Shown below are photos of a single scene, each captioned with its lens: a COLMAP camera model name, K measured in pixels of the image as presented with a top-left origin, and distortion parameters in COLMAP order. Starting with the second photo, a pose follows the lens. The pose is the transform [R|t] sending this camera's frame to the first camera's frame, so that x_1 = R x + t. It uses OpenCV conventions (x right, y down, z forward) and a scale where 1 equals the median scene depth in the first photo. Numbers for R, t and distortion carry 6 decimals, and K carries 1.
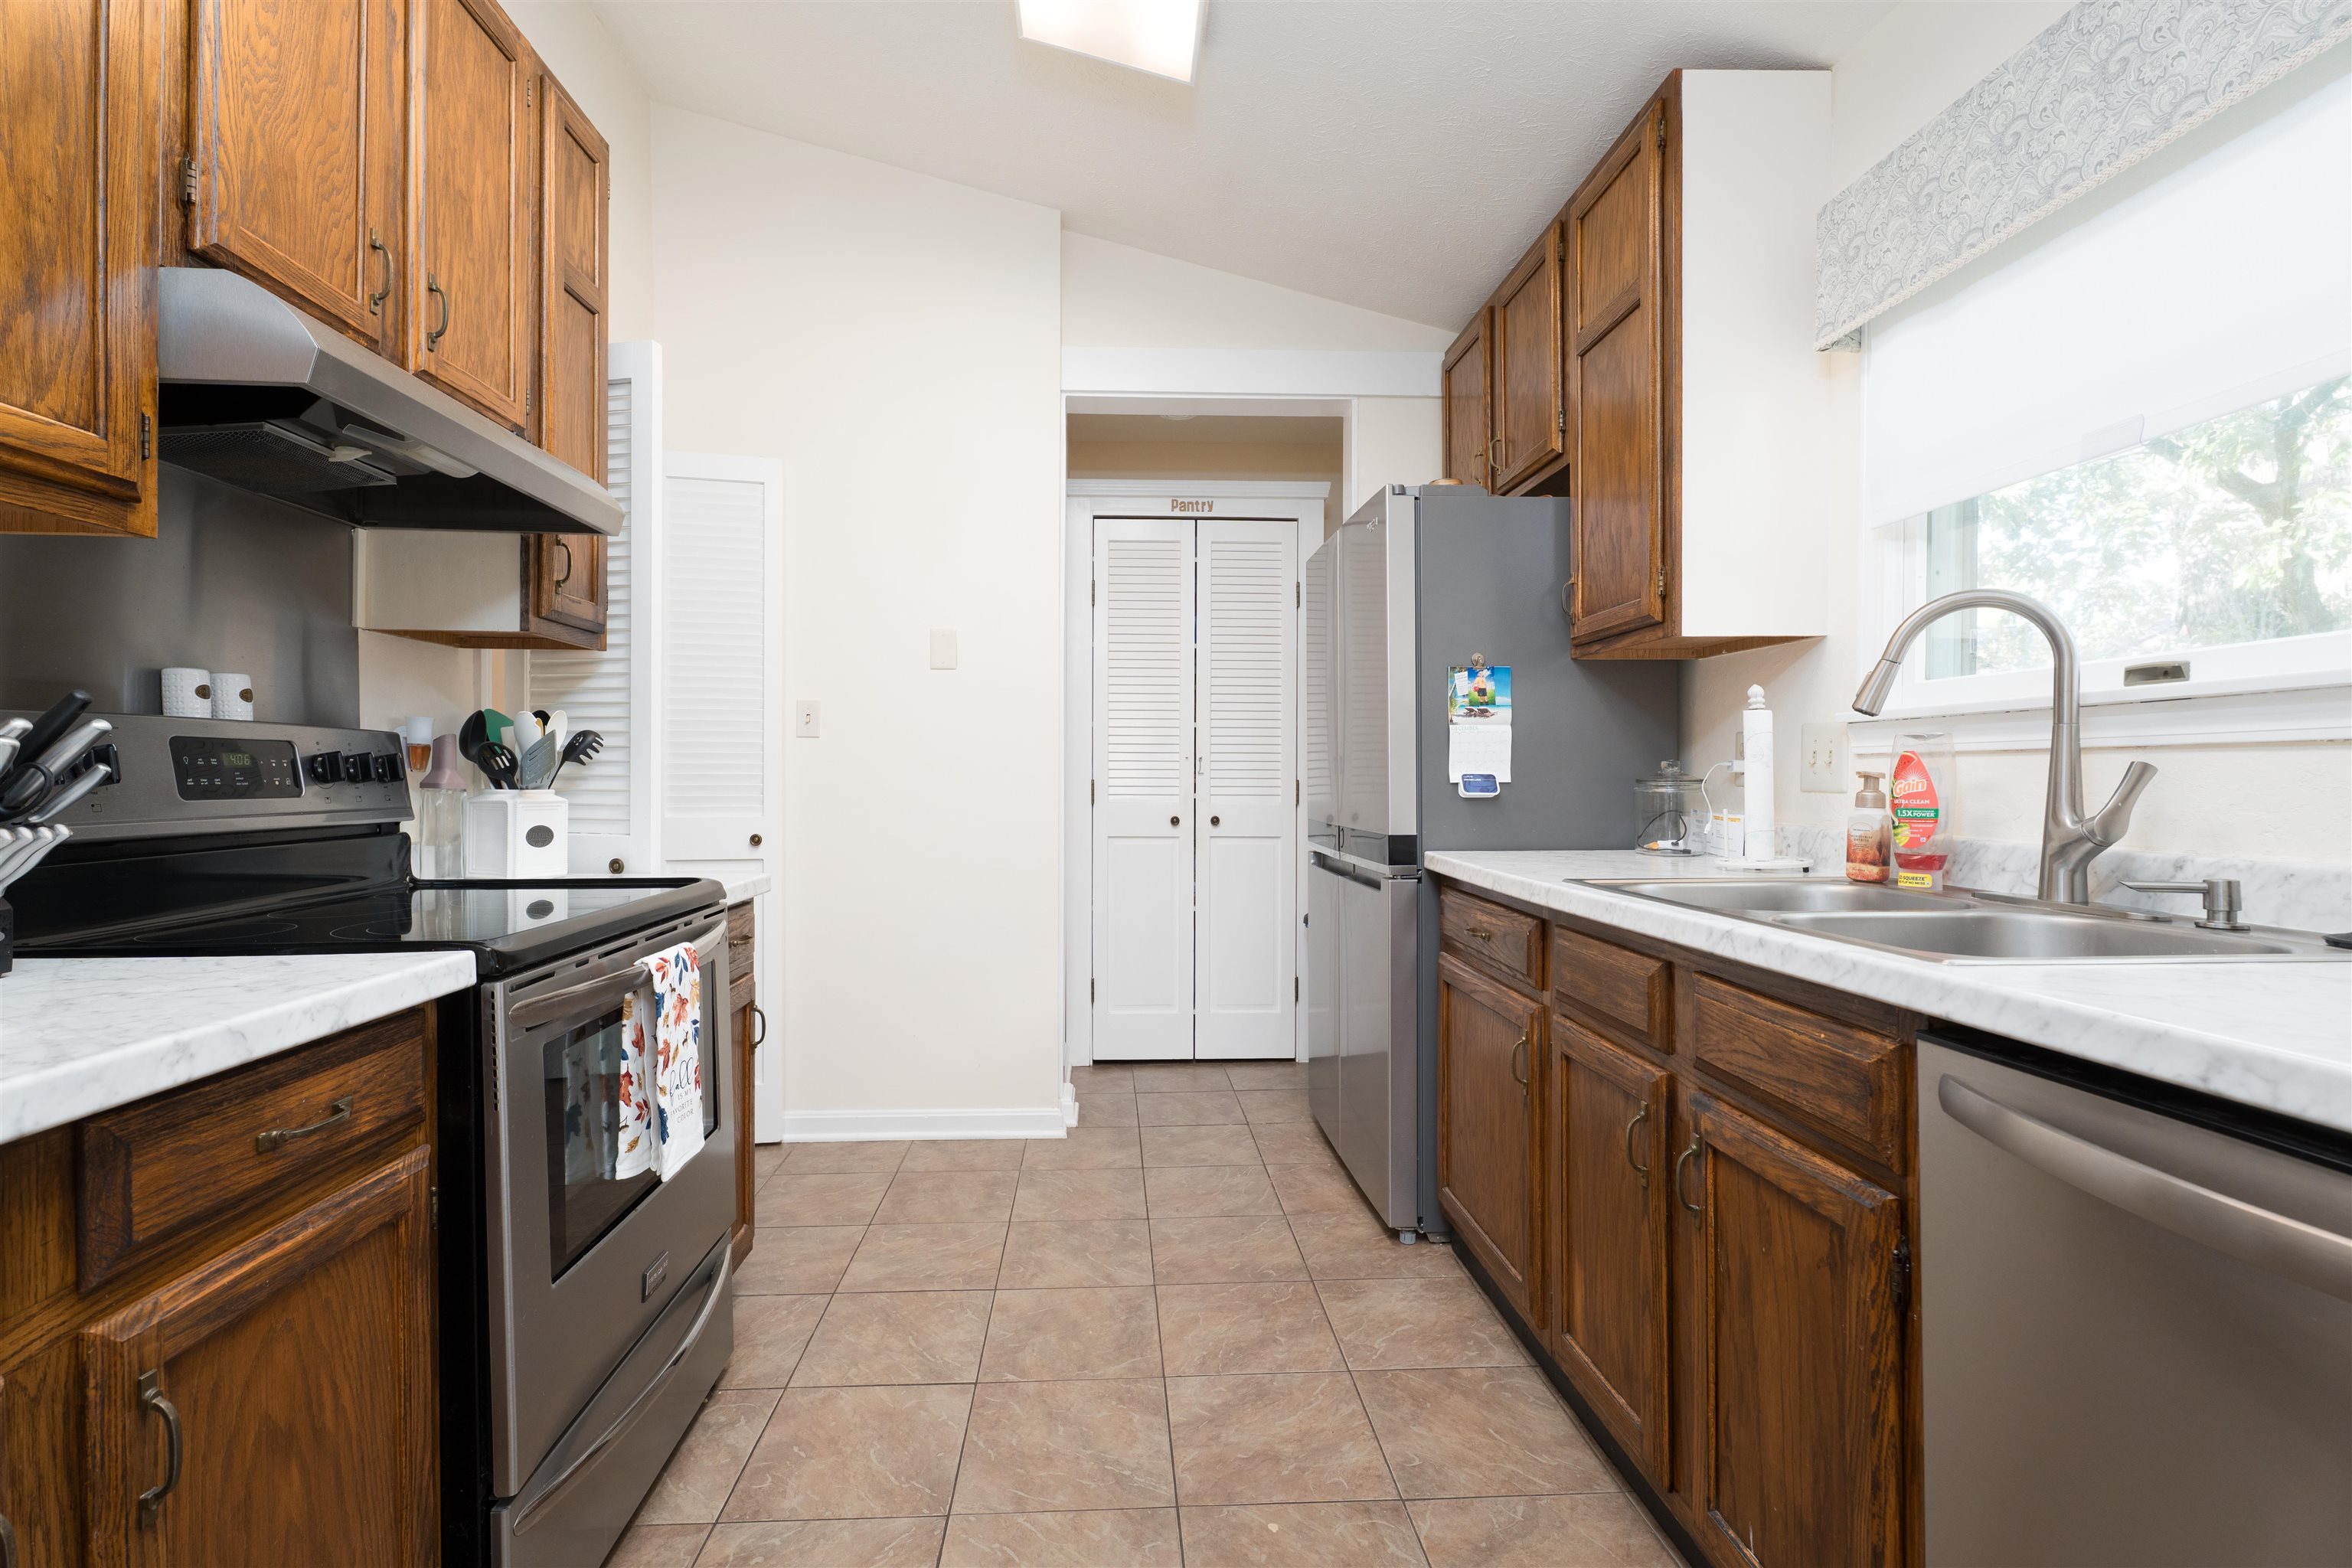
lens RADIAL K [[1041.0, 0, 1169.6], [0, 1041.0, 773.6], [0, 0, 1]] dist [-0.002486, -0.001954]
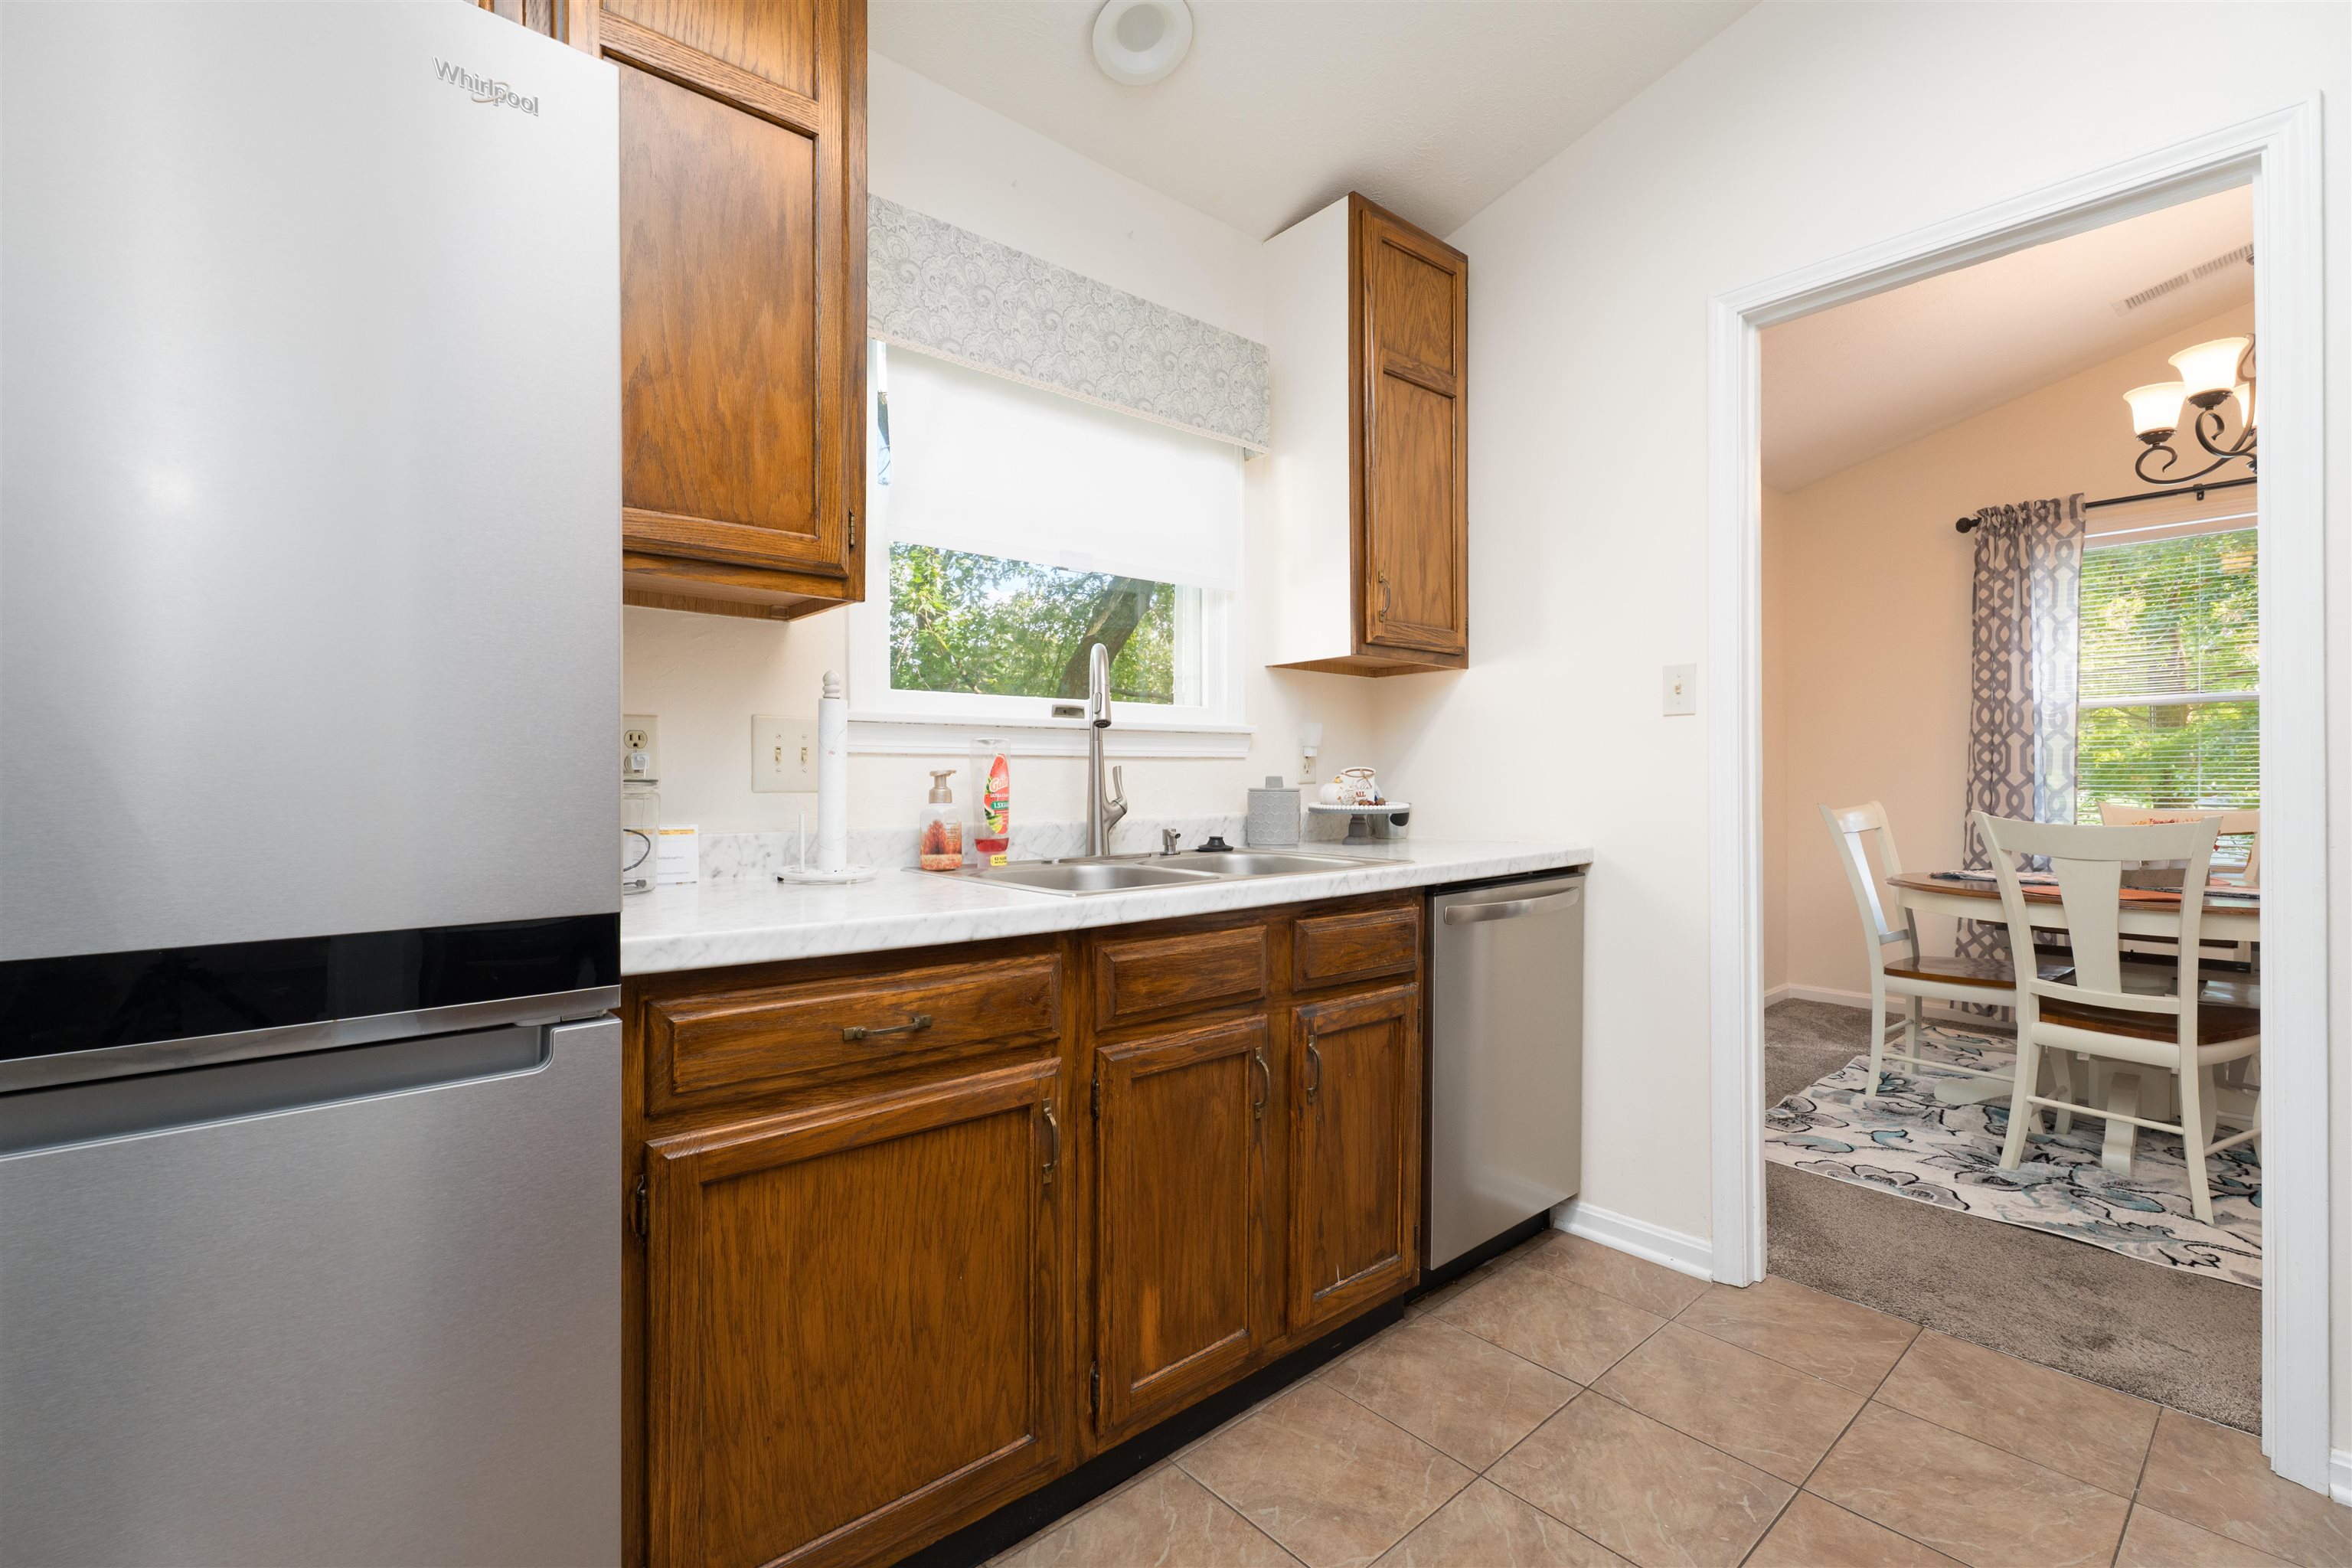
lens RADIAL K [[1041.0, 0, 1174.9], [0, 1041.0, 779.6], [0, 0, 1]] dist [-0.002486, -0.001954]
pose [[-0.611010, -0.001031, 0.791622, -0.437875], [-0.000657, 0.999999, 0.000796, 0.008385], [-0.791622, -0.000033, -0.611011, 1.849491]]
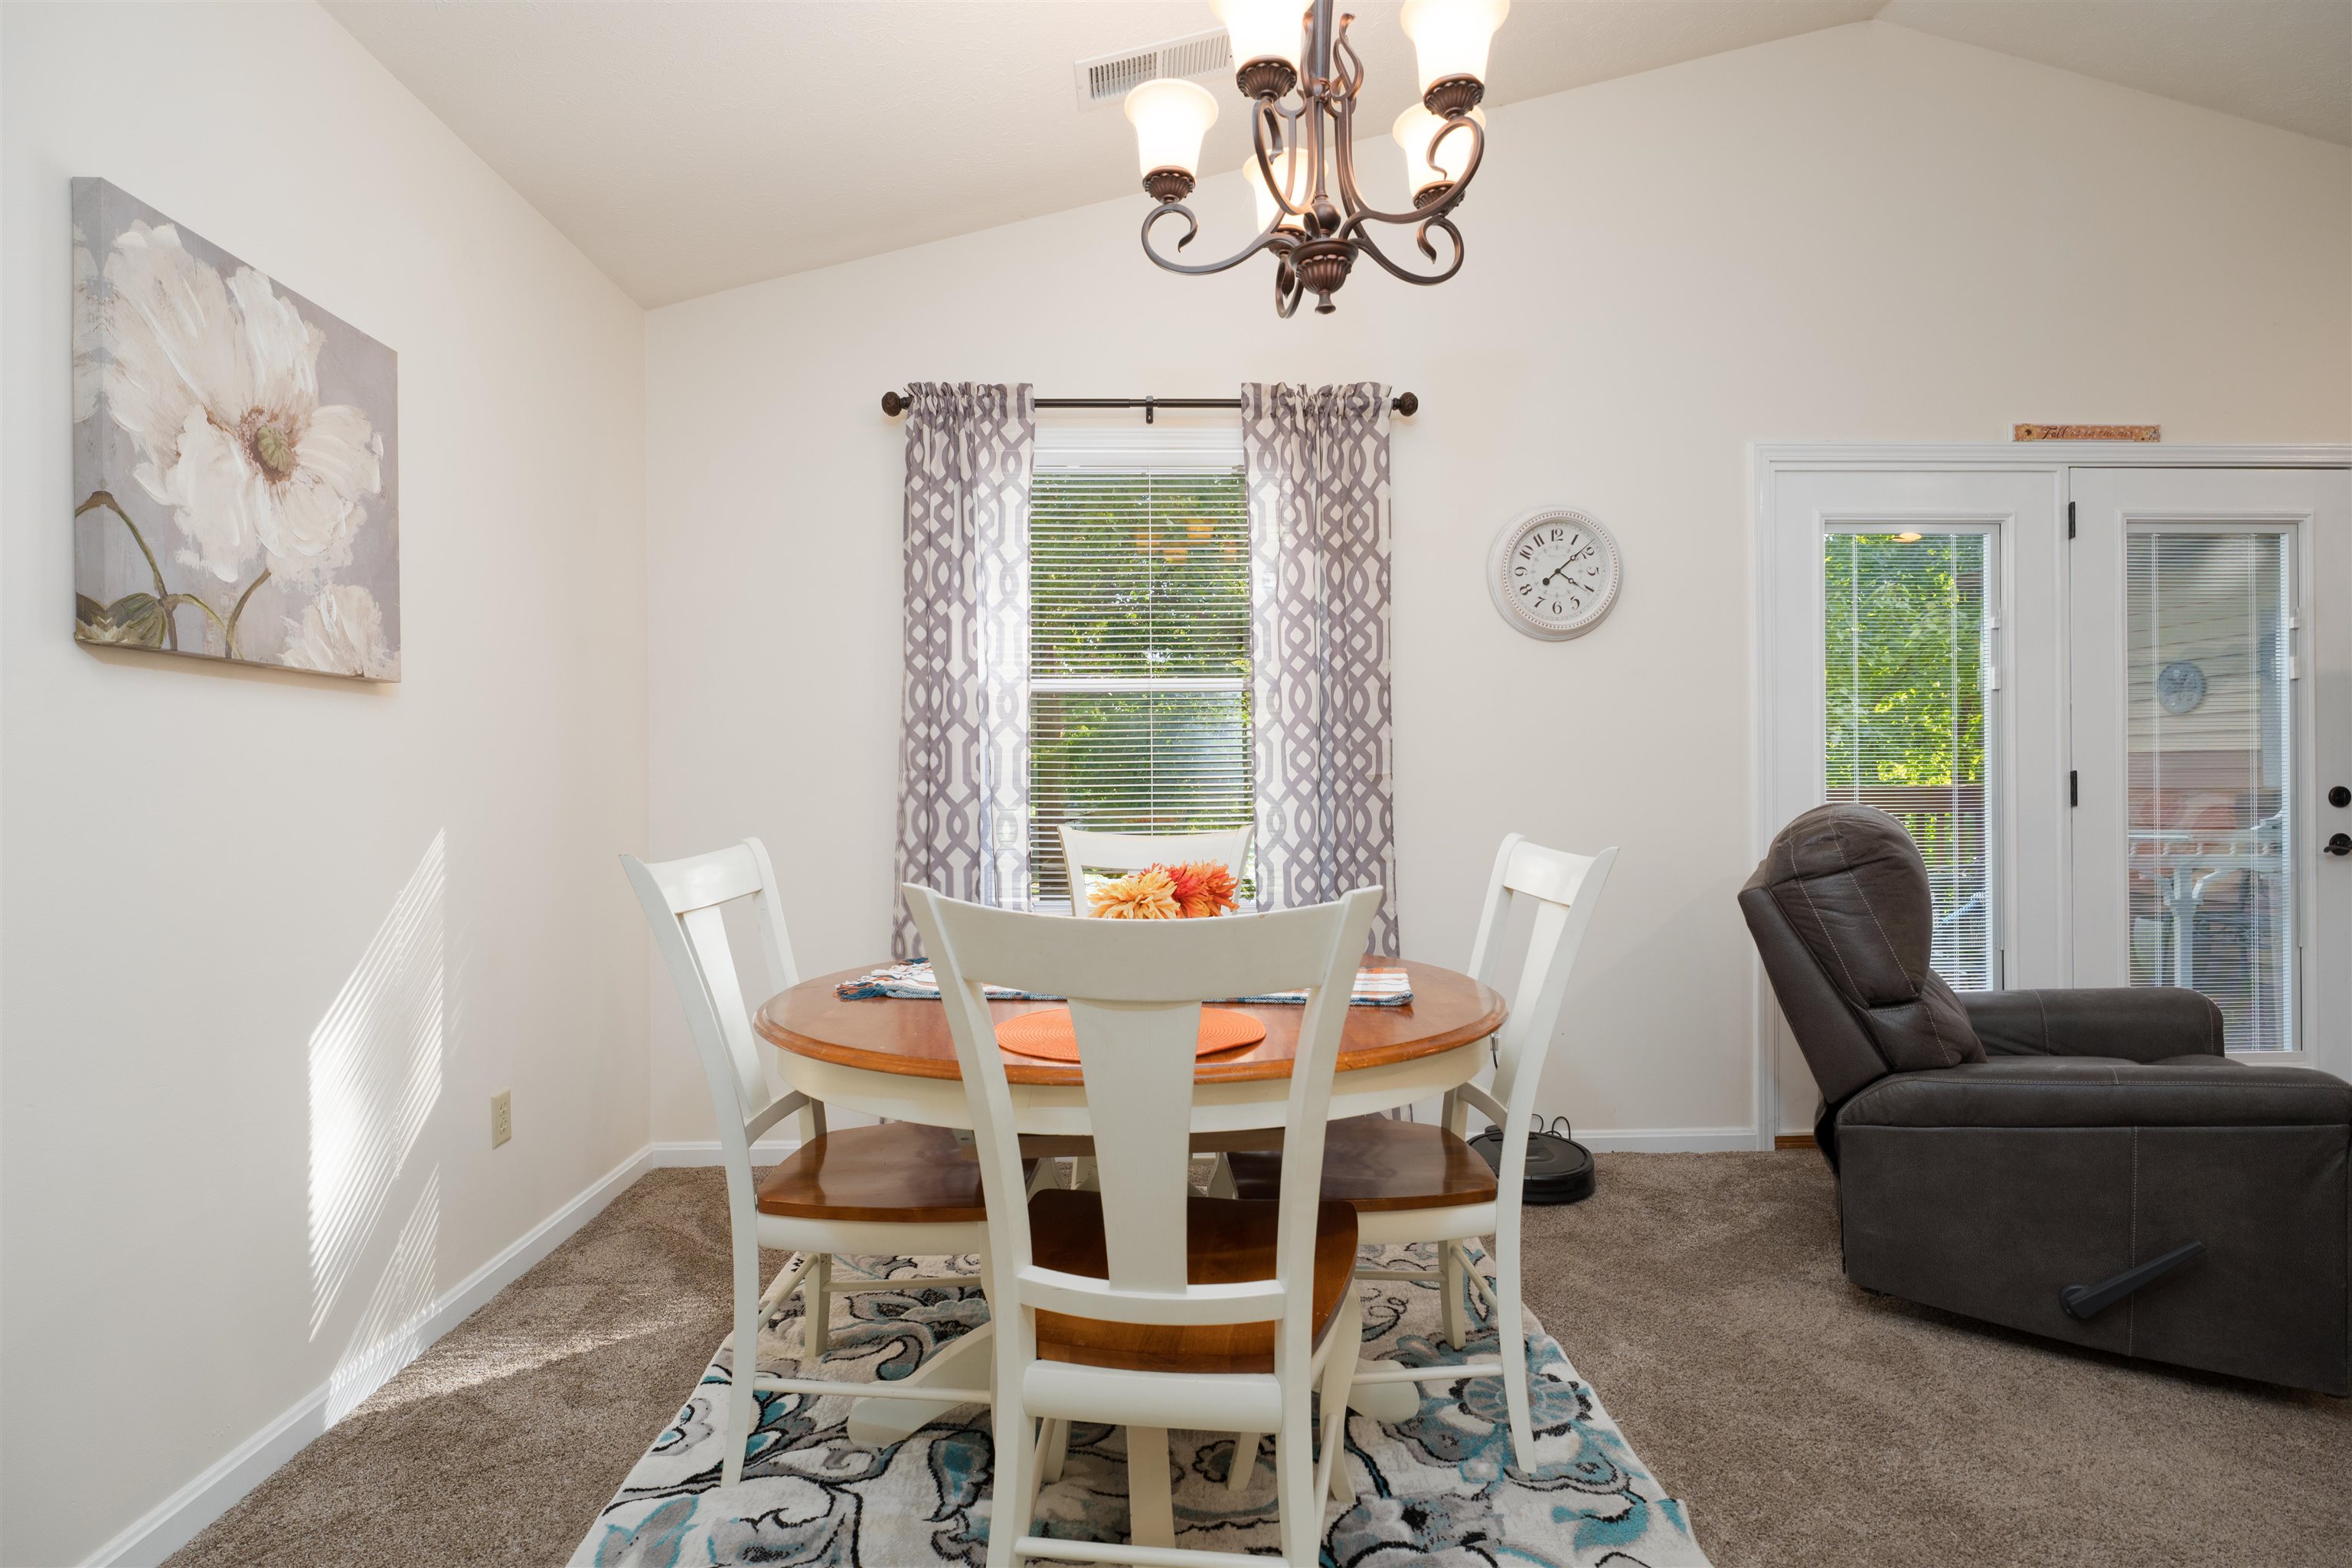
lens RADIAL K [[1175.3, 0, 1173.9], [0, 1175.3, 791.9], [0, 0, 1]] dist [-0.002211, -0.000059]
pose [[-0.999411, 0.004268, 0.034043, -0.018127], [0.004390, 0.999984, 0.003499, -0.000887], [-0.034028, 0.003647, -0.999414, 0.258097]]
